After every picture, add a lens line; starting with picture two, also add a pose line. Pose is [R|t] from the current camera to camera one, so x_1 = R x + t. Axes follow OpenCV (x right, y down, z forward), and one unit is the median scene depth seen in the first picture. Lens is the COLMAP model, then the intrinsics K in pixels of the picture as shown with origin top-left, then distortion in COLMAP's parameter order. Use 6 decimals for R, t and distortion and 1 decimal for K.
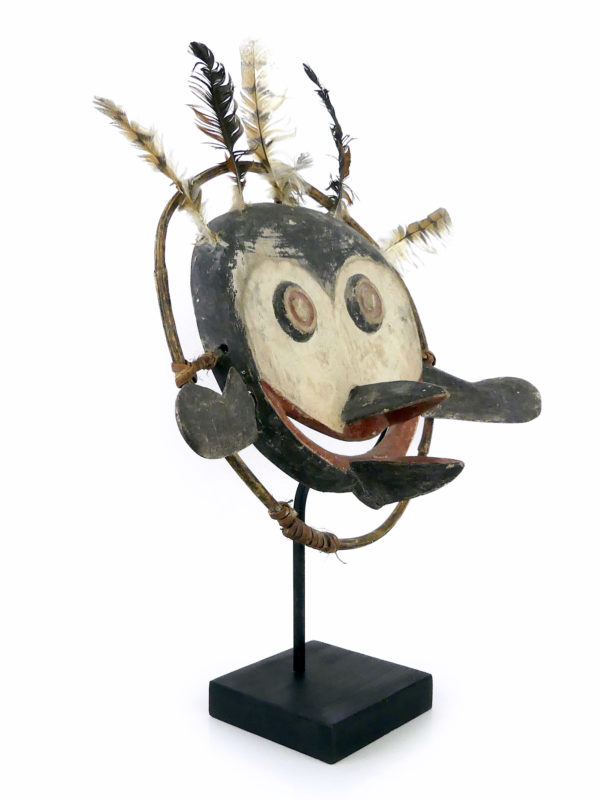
lens RADIAL K [[939.4, 0, 301.0], [0, 939.4, 401.8], [0, 0, 1]] dist [-0.004045, 0.000000]
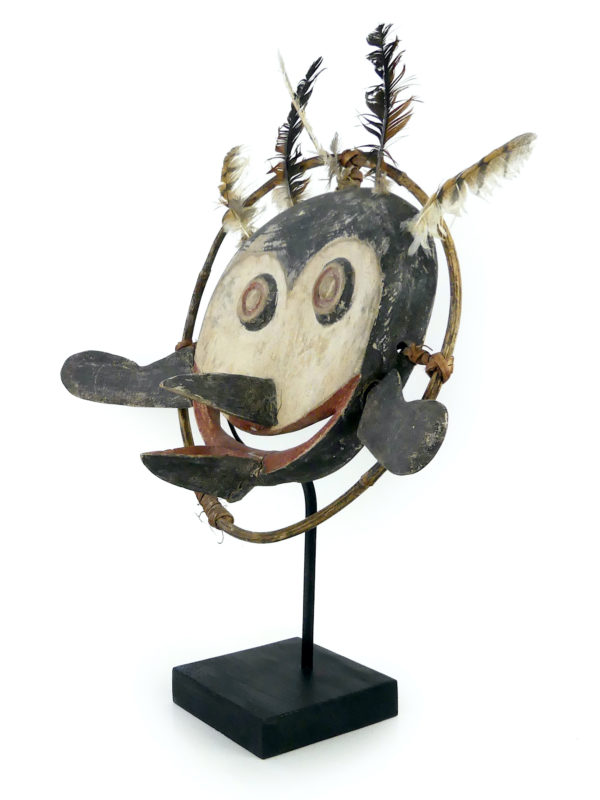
lens RADIAL K [[939.4, 0, 301.2], [0, 939.4, 397.7], [0, 0, 1]] dist [-0.004045, 0.000000]
pose [[-0.191444, 0.089055, -0.977455, 0.975153], [-0.092937, 0.989756, 0.108379, -0.103284], [0.977094, 0.111590, -0.181207, 1.188955]]
